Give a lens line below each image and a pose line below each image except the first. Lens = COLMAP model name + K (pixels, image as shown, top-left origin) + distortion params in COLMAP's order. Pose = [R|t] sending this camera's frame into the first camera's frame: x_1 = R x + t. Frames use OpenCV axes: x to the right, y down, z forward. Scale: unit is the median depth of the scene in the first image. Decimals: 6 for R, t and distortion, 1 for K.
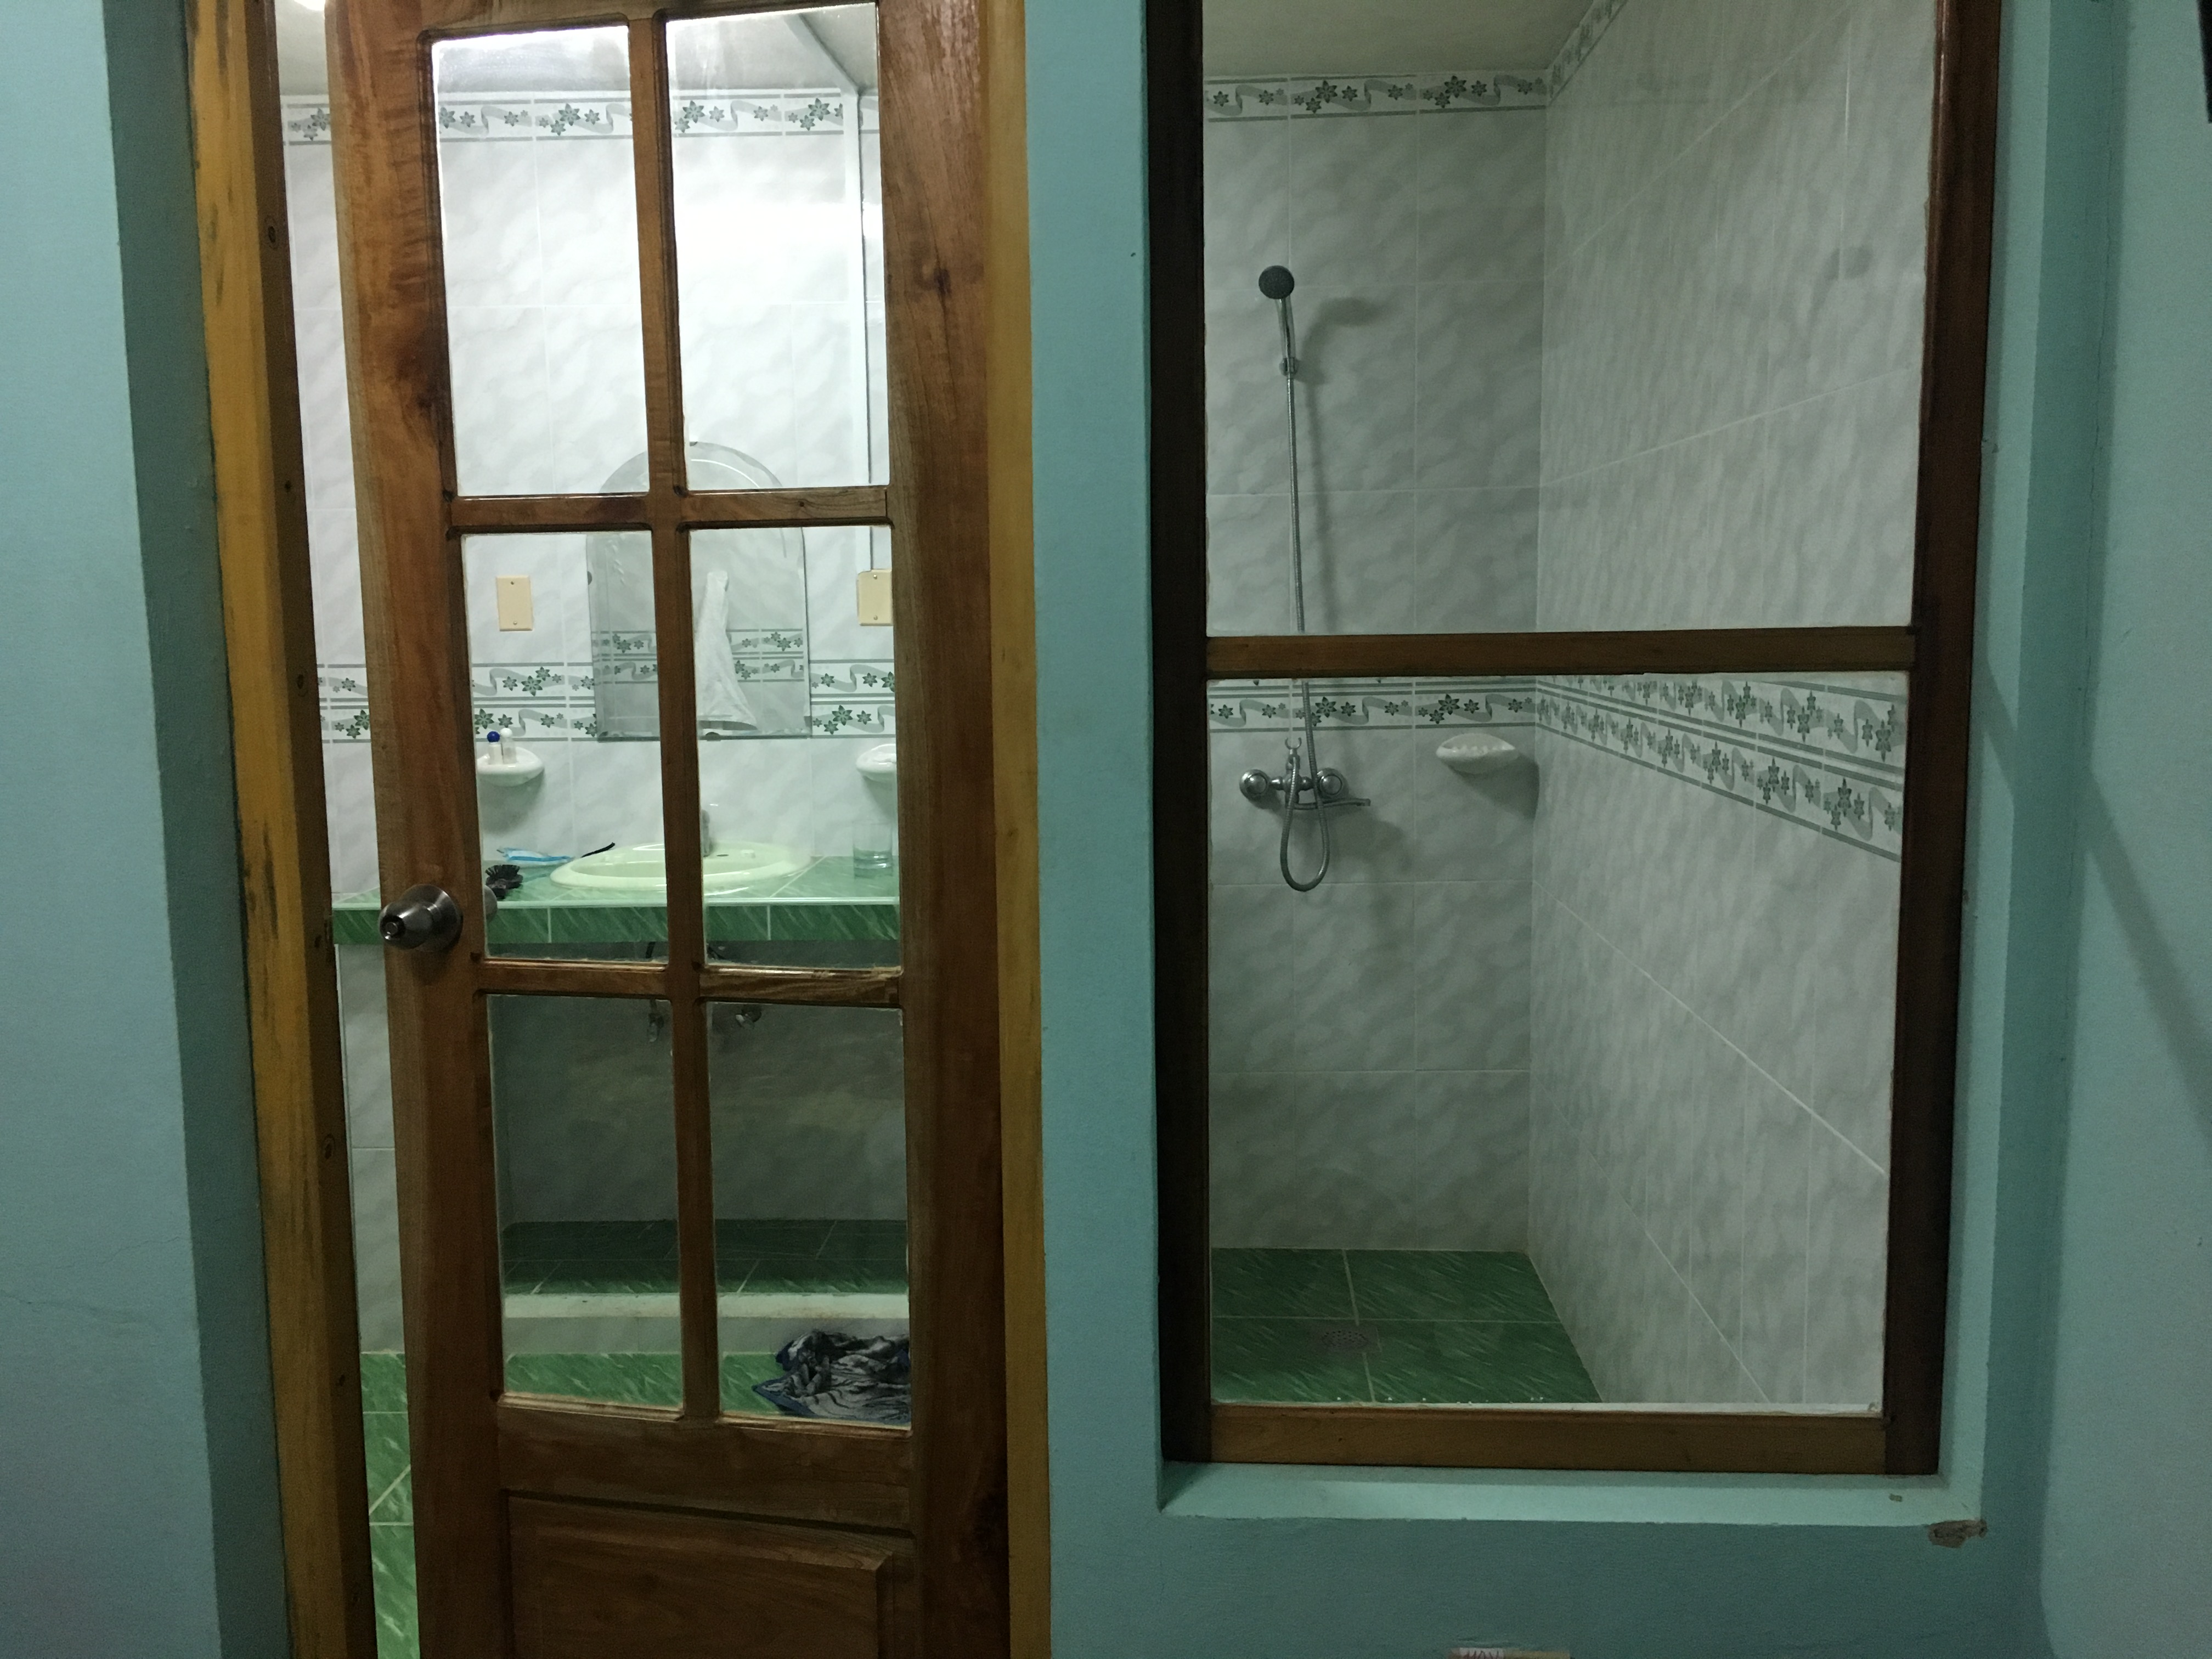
lens RADIAL K [[1920.4, 0, 1105.3], [0, 1920.4, 834.4], [0, 0, 1]] dist [0.055083, -0.061234]
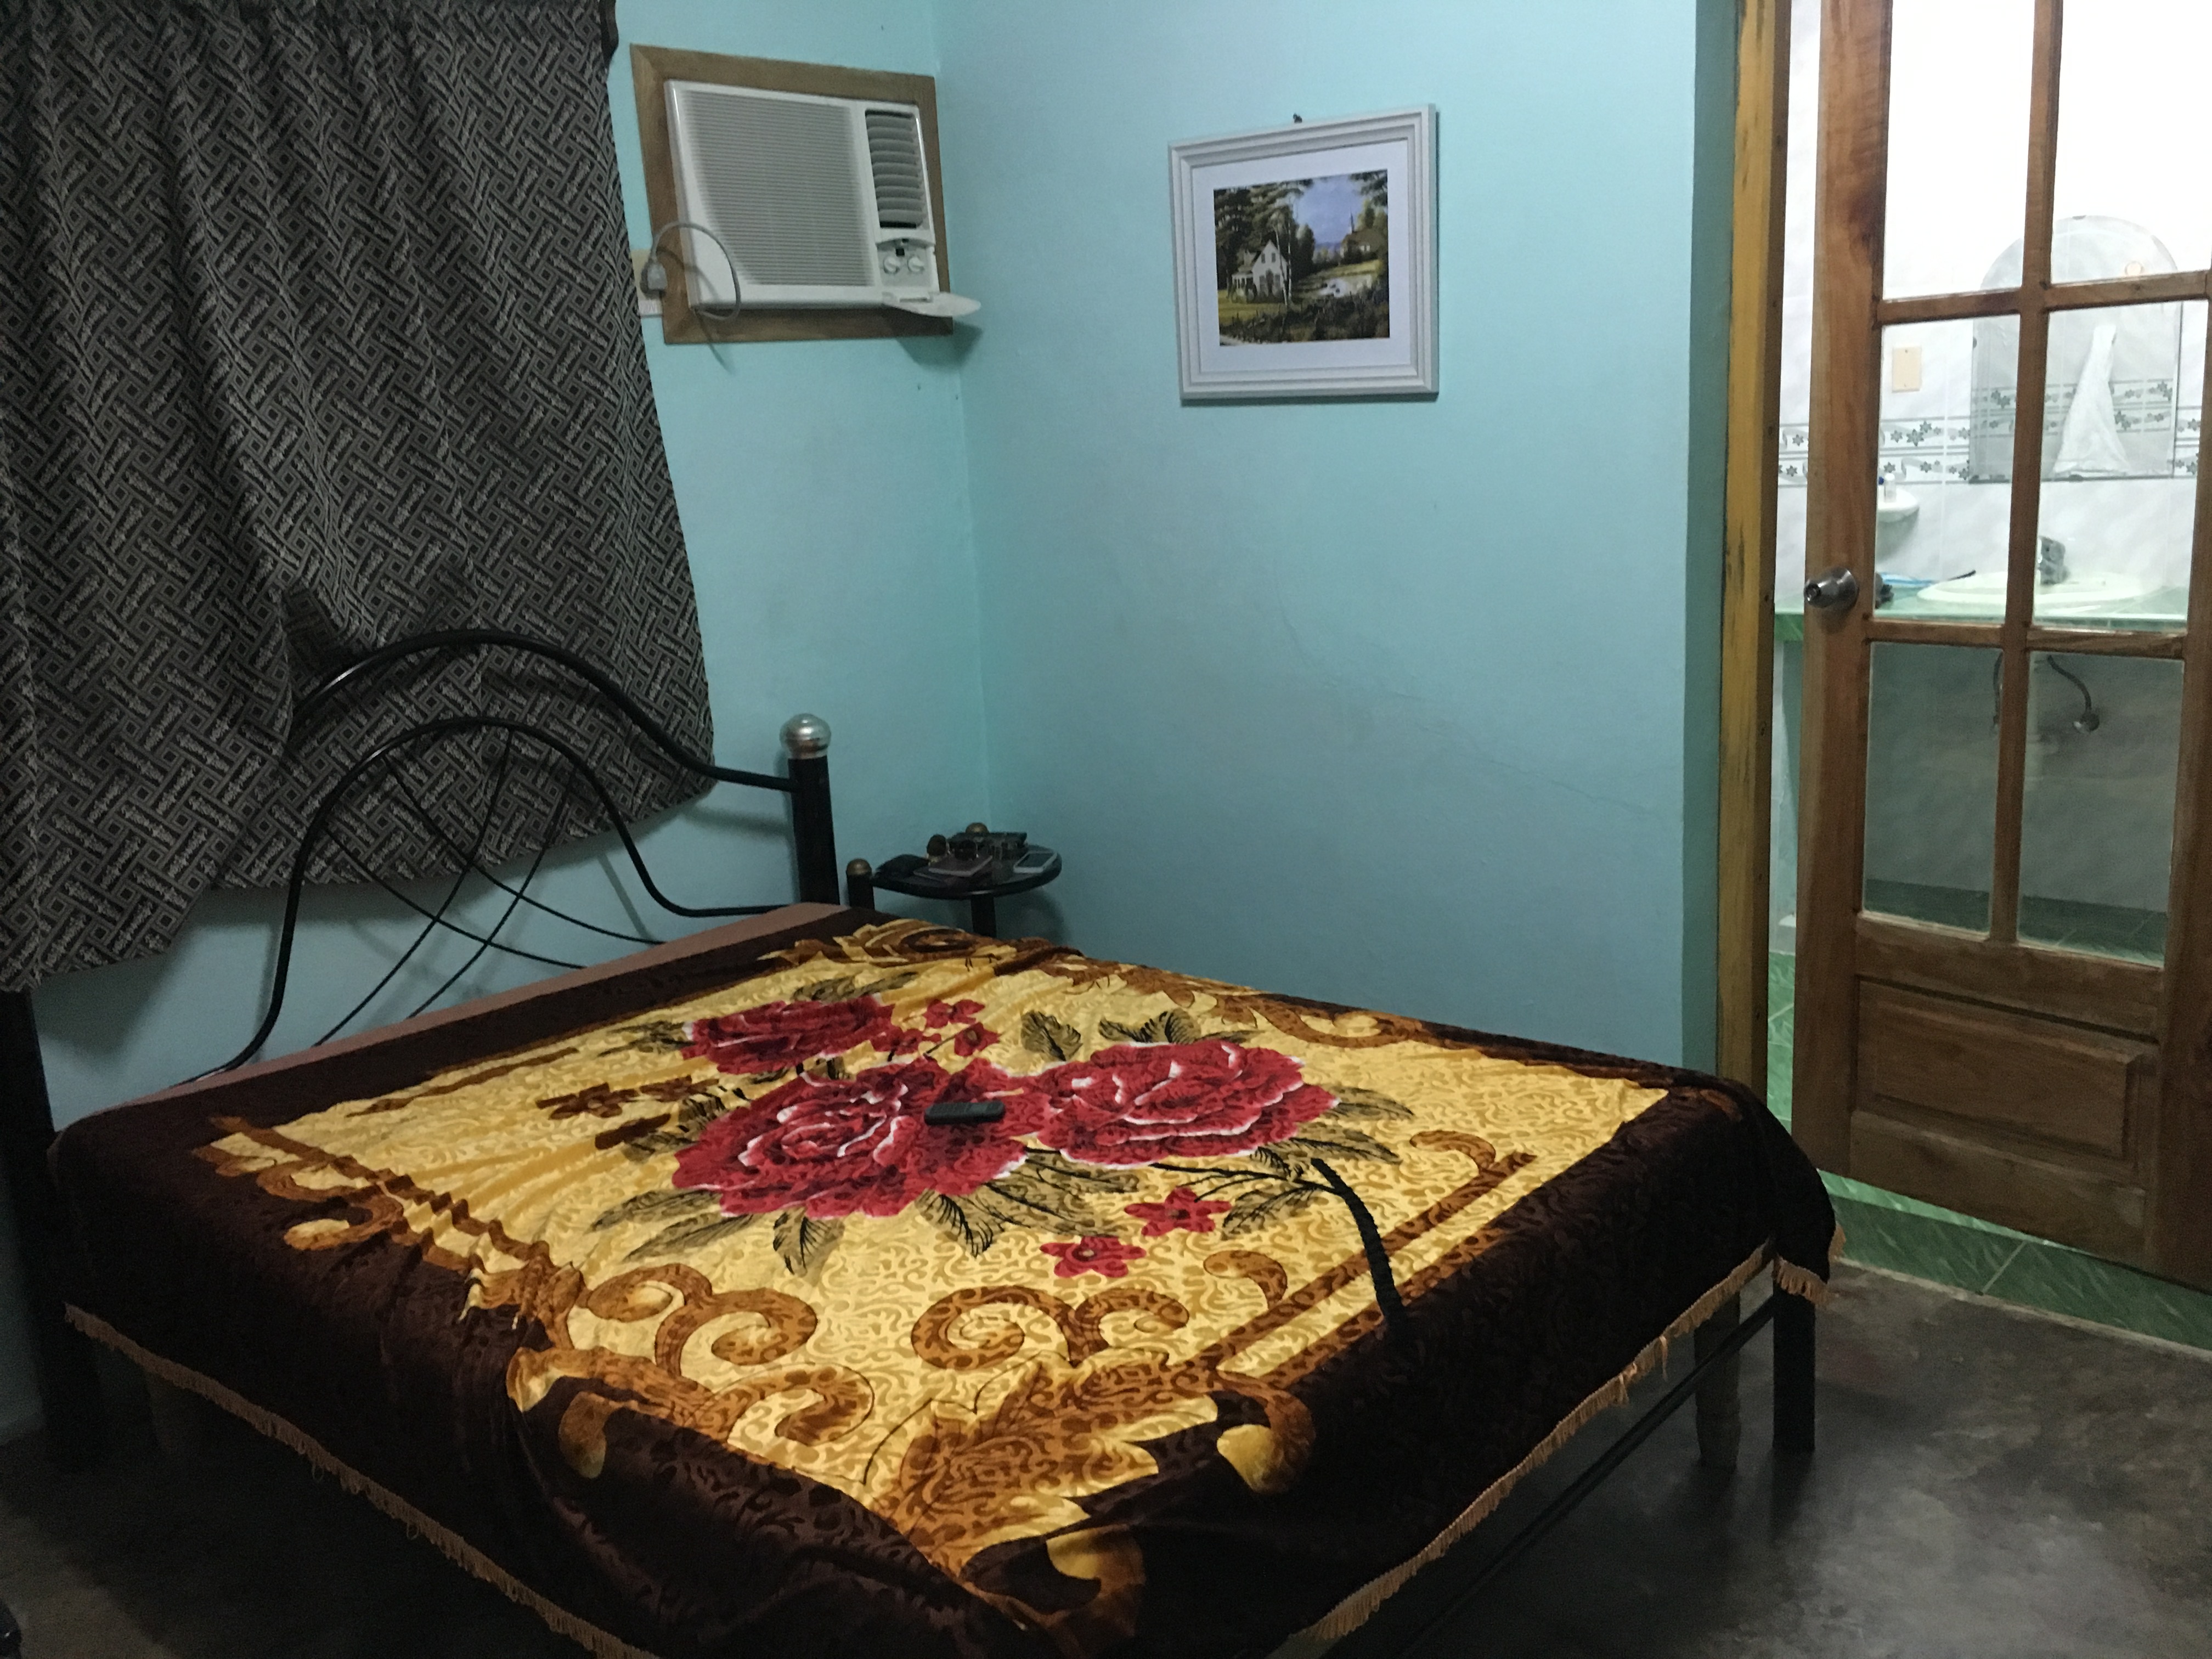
lens RADIAL K [[1920.4, 0, 1096.5], [0, 1920.4, 840.9], [0, 0, 1]] dist [0.055083, -0.061234]
pose [[0.780140, 0.104286, -0.616852, 0.150131], [-0.029515, 0.991046, 0.130221, 0.058529], [0.624908, -0.083384, 0.776232, -0.546652]]
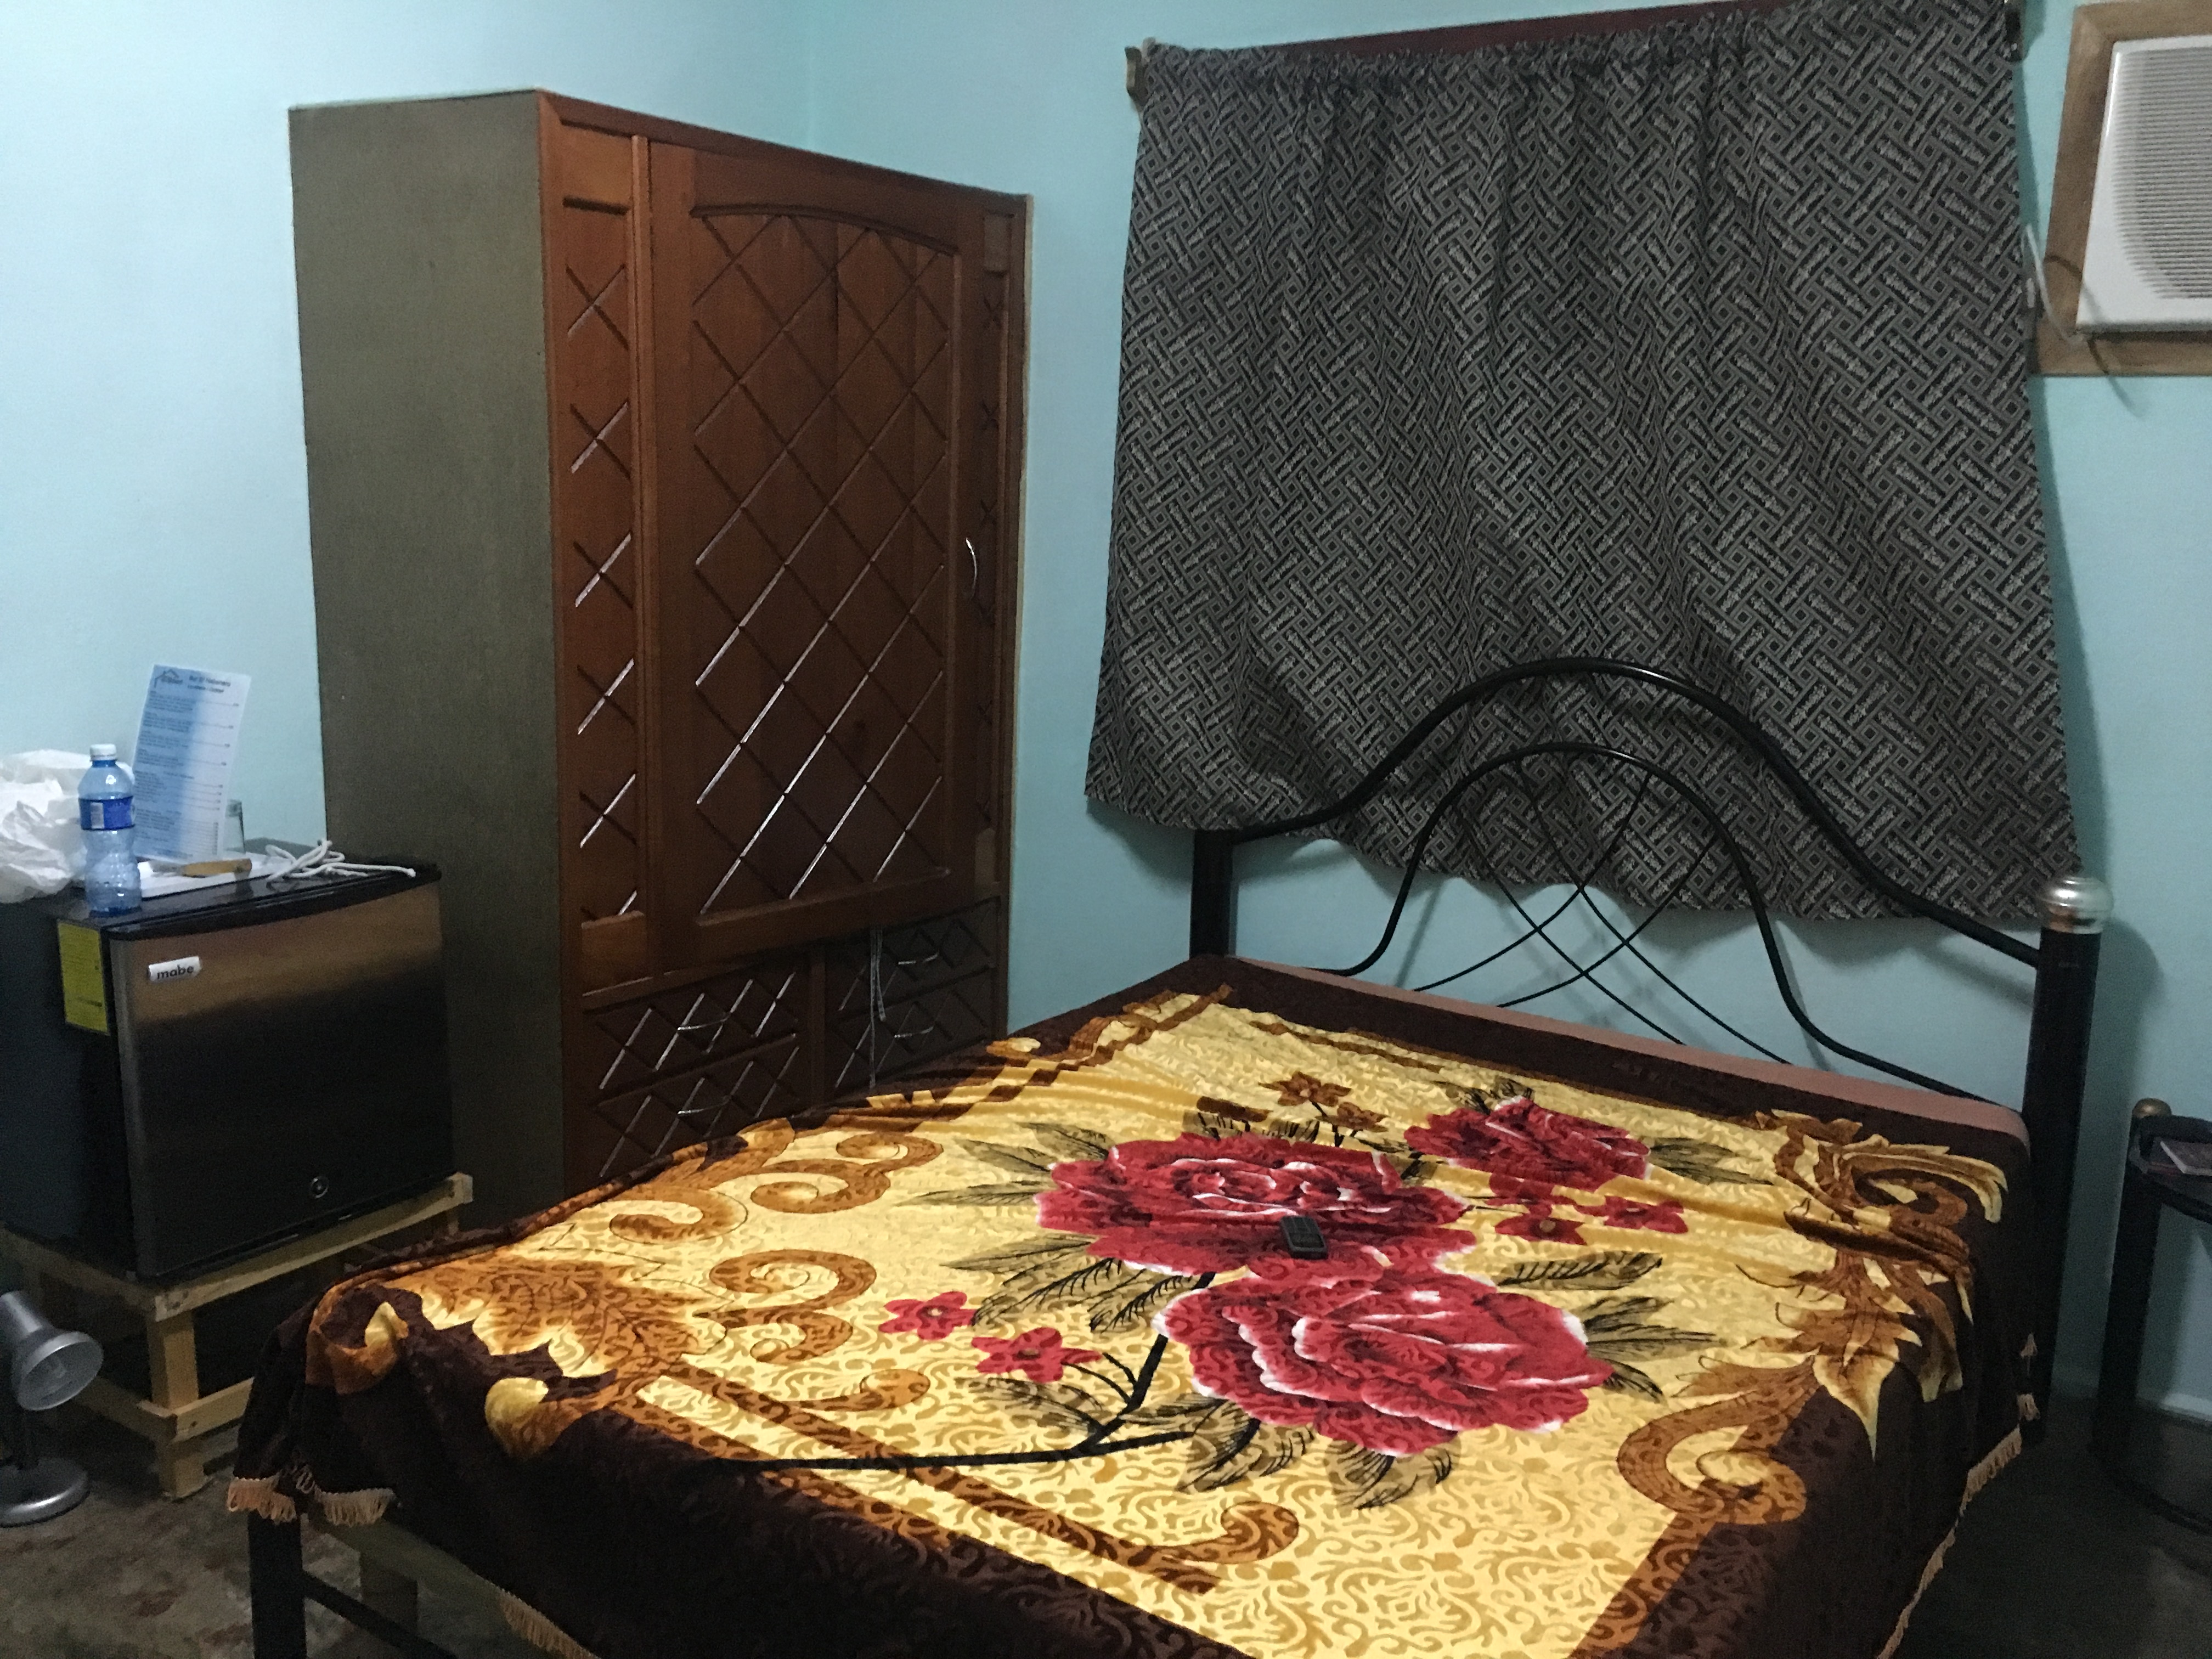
lens RADIAL K [[1920.4, 0, 1105.6], [0, 1920.4, 818.1], [0, 0, 1]] dist [0.055083, -0.061234]
pose [[-0.524982, 0.151118, -0.837590, 0.347093], [-0.133398, 0.957339, 0.256334, -0.171483], [0.840594, 0.246304, -0.482427, 1.255875]]
